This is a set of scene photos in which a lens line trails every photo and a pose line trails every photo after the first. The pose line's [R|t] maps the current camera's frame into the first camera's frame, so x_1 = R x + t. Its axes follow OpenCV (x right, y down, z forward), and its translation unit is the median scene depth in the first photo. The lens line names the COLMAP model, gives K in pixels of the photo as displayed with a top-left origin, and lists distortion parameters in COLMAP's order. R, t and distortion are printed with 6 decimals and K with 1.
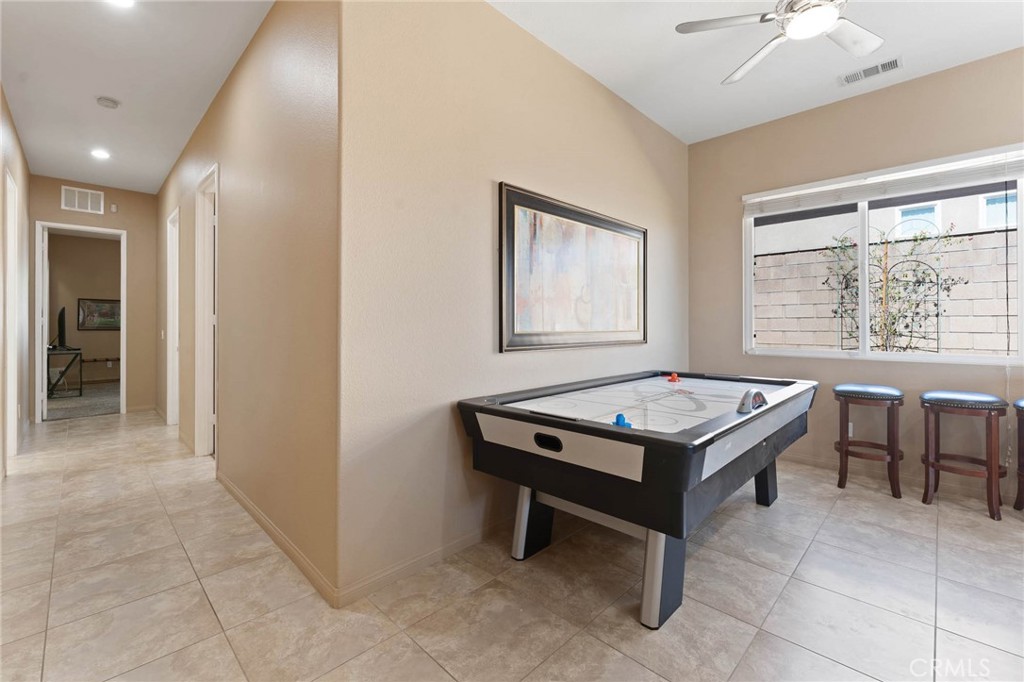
lens RADIAL K [[432.4, 0, 515.6], [0, 432.4, 325.3], [0, 0, 1]] dist [-0.008686, -0.000120]
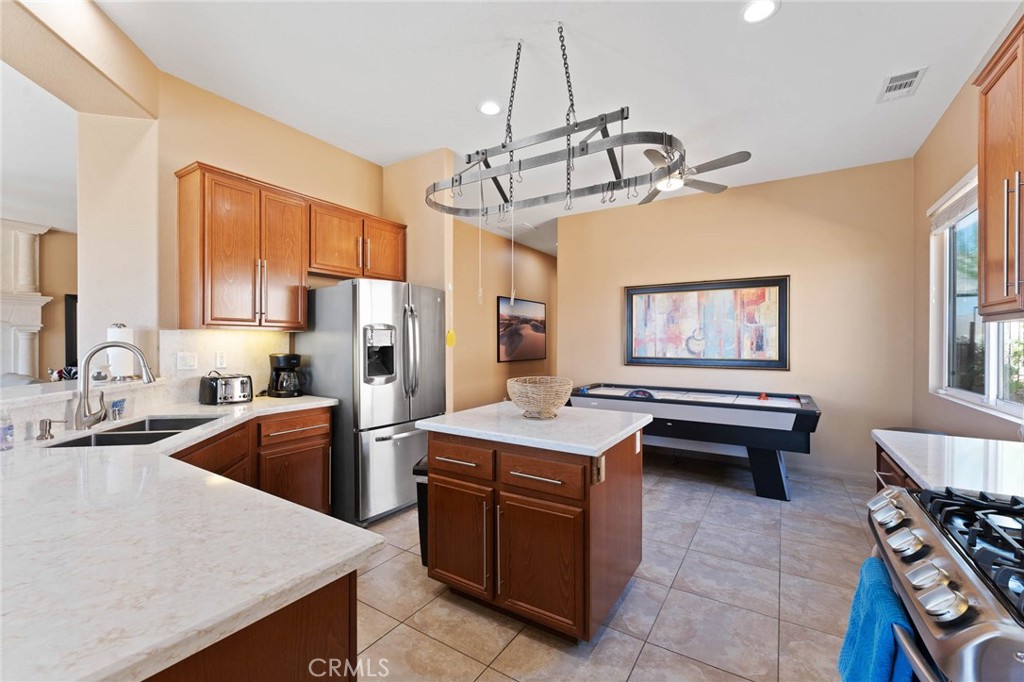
lens RADIAL K [[427.5, 0, 505.3], [0, 427.5, 344.2], [0, 0, 1]] dist [0.000669, 0.000070]
pose [[0.202773, 0.005575, -0.979210, 1.770700], [-0.000578, 0.999984, 0.005574, -0.050742], [0.979226, -0.000564, 0.202773, -0.014596]]
